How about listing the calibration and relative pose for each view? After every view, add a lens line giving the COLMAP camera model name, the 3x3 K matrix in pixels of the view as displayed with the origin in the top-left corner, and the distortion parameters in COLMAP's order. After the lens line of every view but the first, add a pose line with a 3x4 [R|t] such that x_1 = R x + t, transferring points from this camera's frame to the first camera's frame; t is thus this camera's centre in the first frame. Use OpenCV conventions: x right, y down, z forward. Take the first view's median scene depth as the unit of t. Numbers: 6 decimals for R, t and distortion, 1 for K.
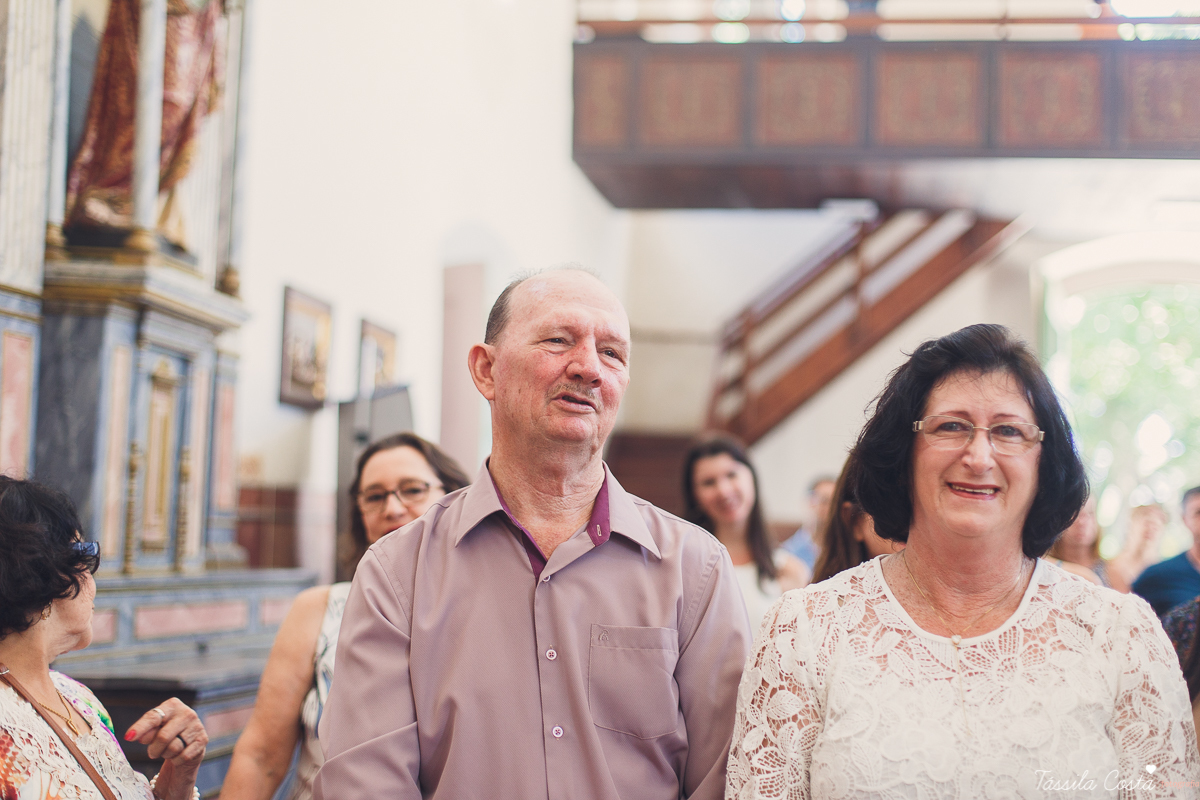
lens RADIAL K [[1755.0, 0, 600.0], [0, 1755.0, 400.0], [0, 0, 1]] dist [0.000599, -0.077520]
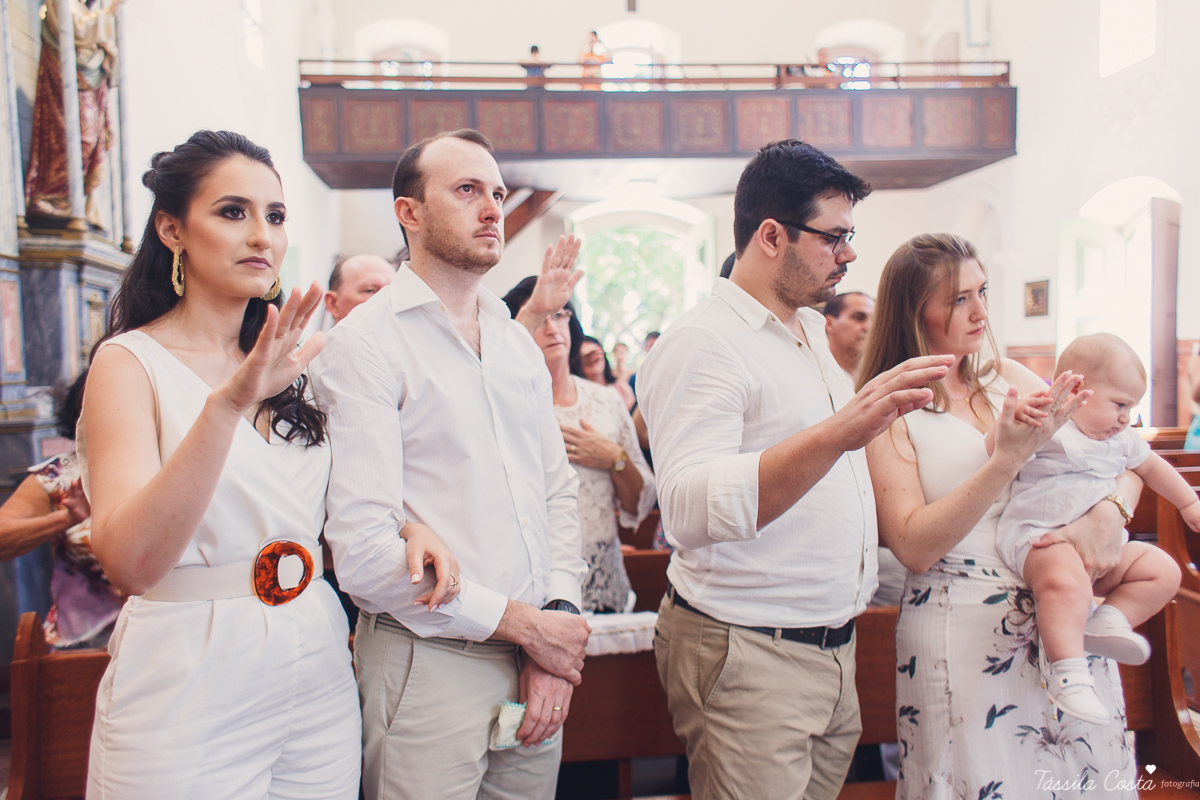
lens RADIAL K [[988.7, 0, 582.5], [0, 988.7, 399.8], [0, 0, 1]] dist [0.046590, 0.006045]
pose [[0.966273, -0.067576, 0.248496, -0.032155], [0.039934, 0.992603, 0.114647, -0.011255], [-0.254405, -0.100857, 0.961824, -0.106669]]
